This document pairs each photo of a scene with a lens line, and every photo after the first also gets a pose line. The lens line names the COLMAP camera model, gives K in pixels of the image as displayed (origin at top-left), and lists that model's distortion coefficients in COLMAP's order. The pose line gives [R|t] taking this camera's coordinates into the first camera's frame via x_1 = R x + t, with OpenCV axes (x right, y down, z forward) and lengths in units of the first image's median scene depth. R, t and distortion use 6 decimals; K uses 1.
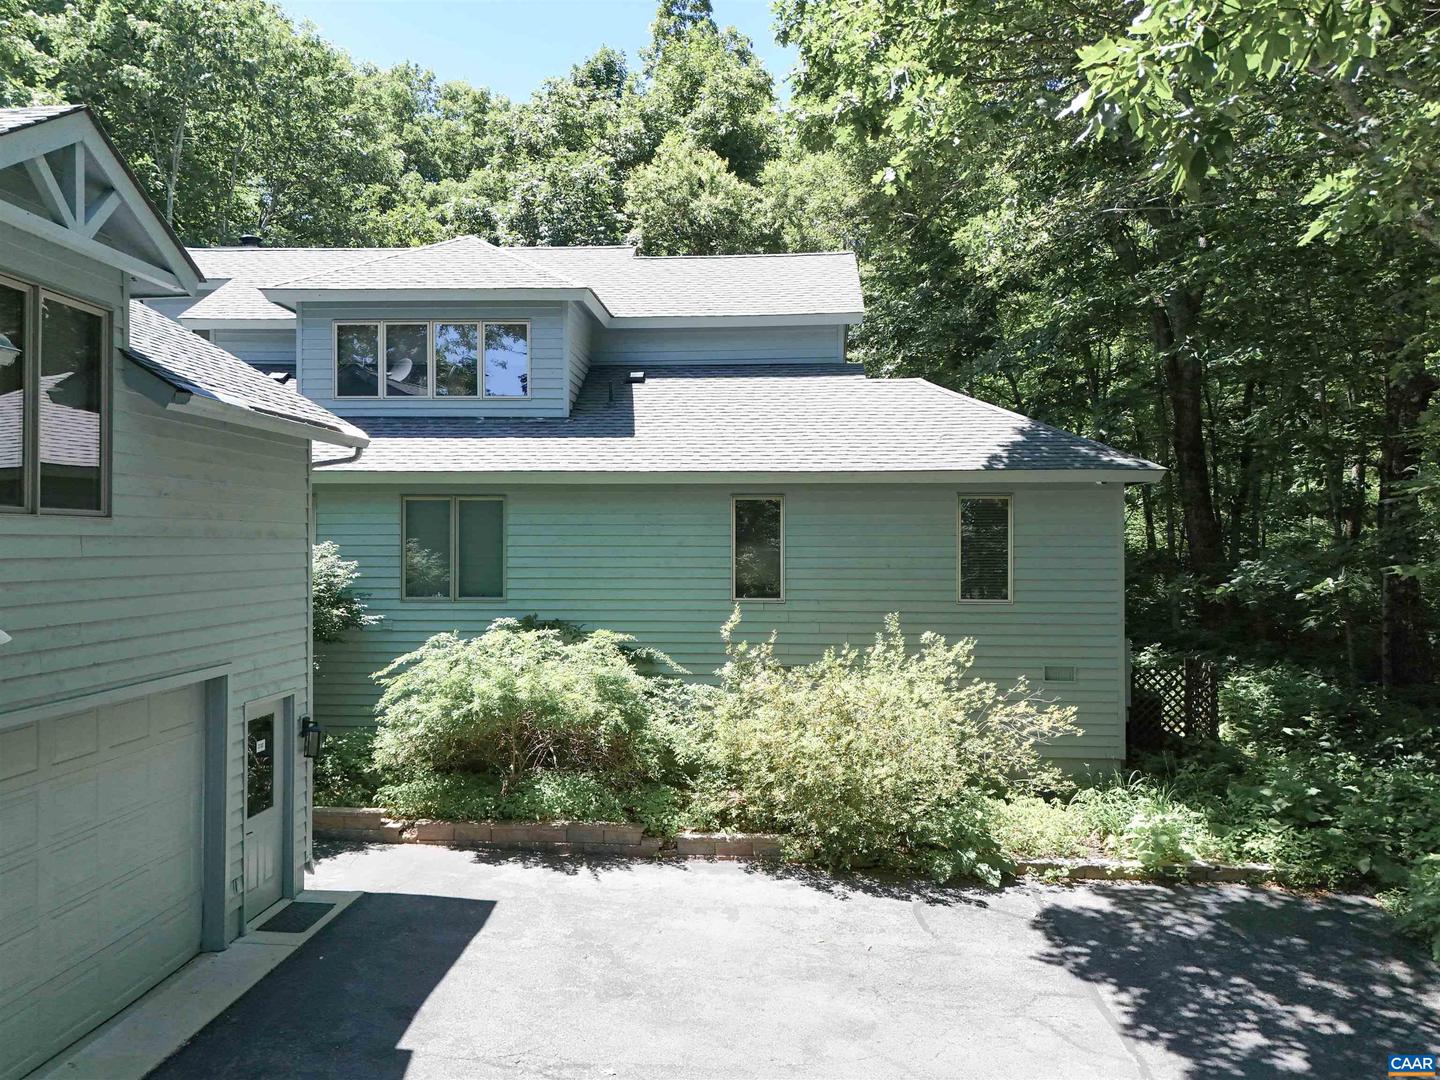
lens RADIAL K [[1069.1, 0, 720.0], [0, 1069.1, 540.0], [0, 0, 1]] dist [0.044542, -0.039418]
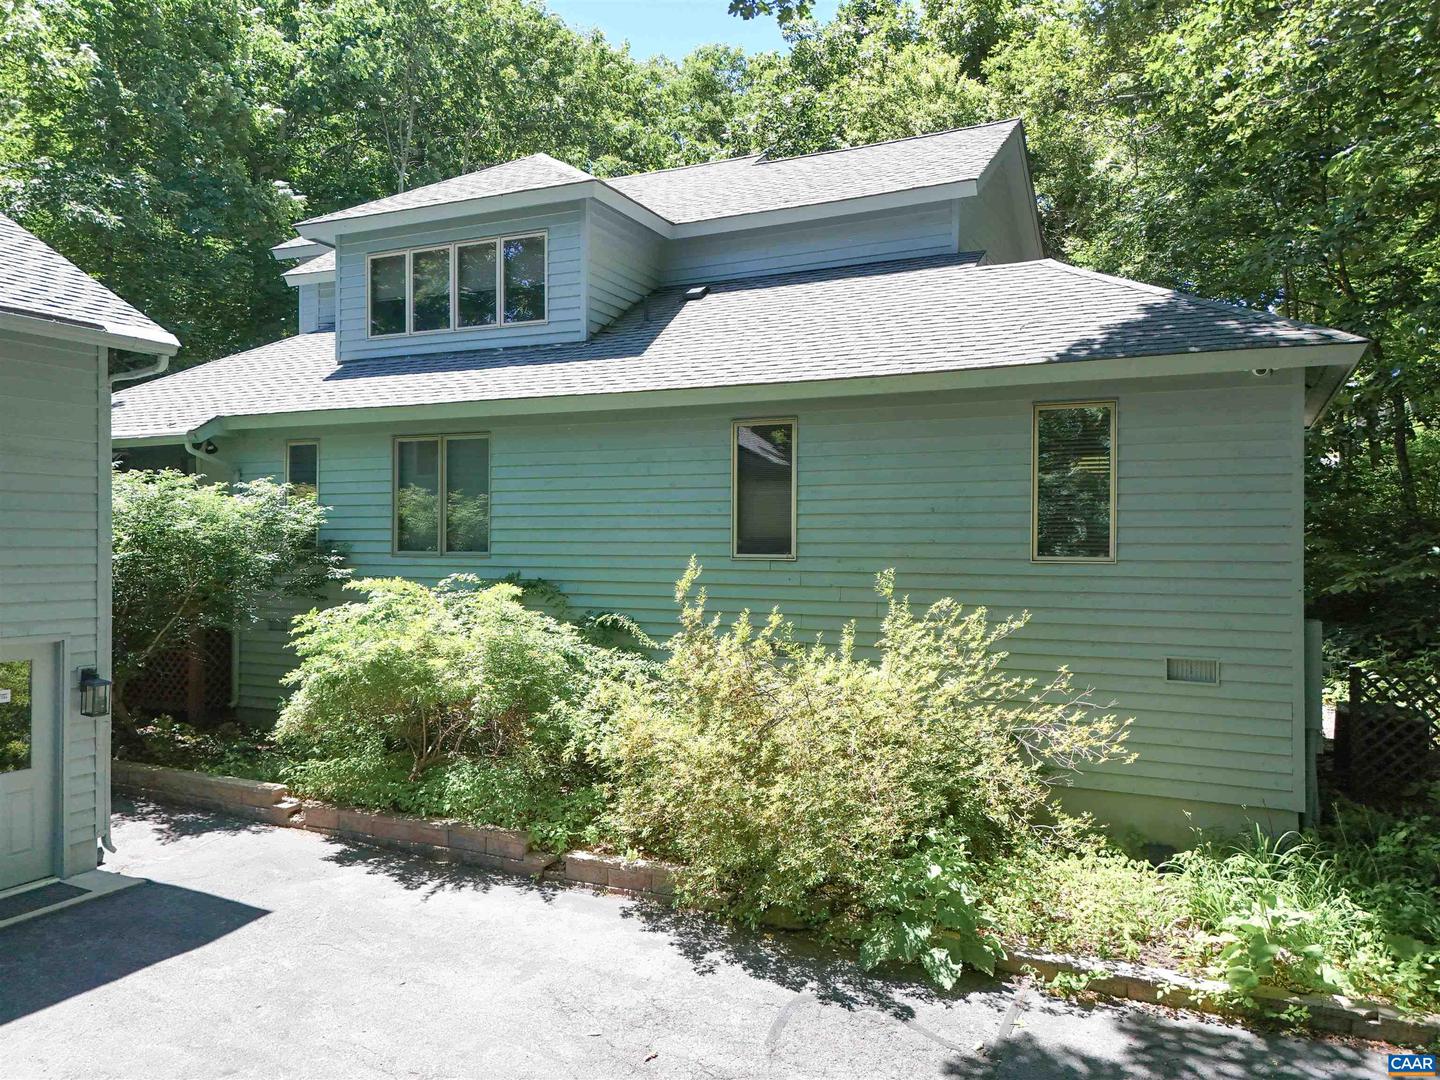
lens RADIAL K [[1069.1, 0, 720.0], [0, 1069.1, 540.0], [0, 0, 1]] dist [0.044542, -0.039418]
pose [[0.925490, 0.000021, -0.378771, 0.365251], [-0.000461, 0.999999, -0.001071, 0.056294], [0.378771, 0.001166, 0.925490, 0.351690]]
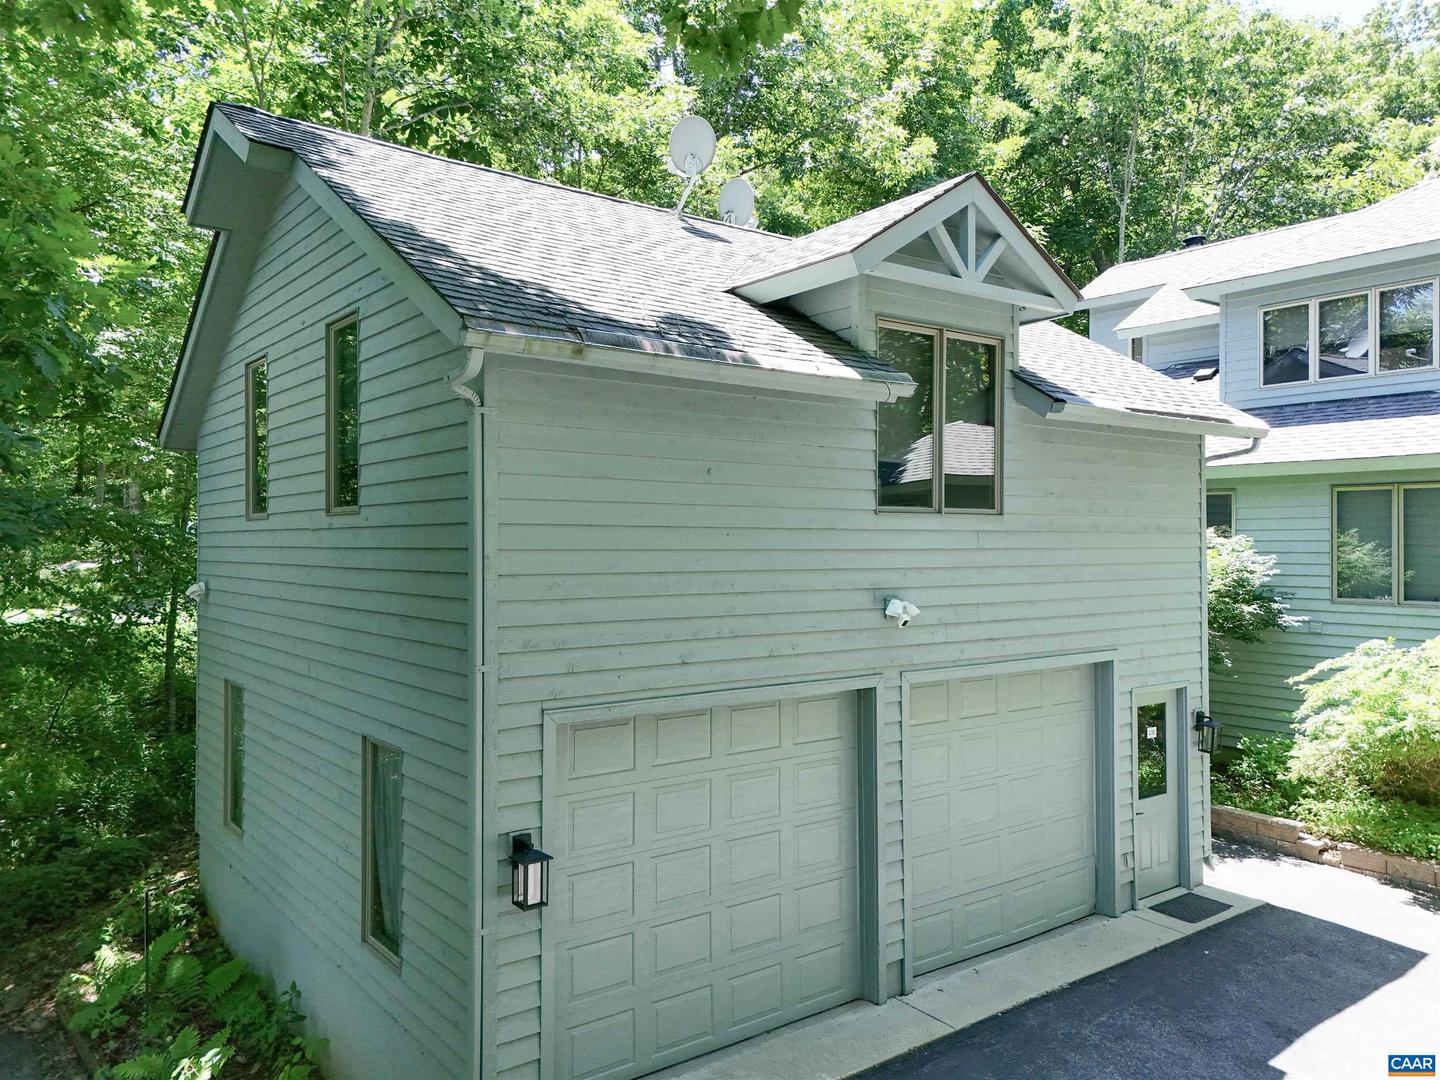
lens RADIAL K [[1075.9, 0, 720.0], [0, 1075.9, 540.0], [0, 0, 1]] dist [0.043385, -0.002883]
pose [[0.657323, -0.004770, -0.753594, 0.075517], [0.004643, 0.999987, -0.002279, 0.004745], [0.753594, -0.002001, 0.657337, -0.002161]]
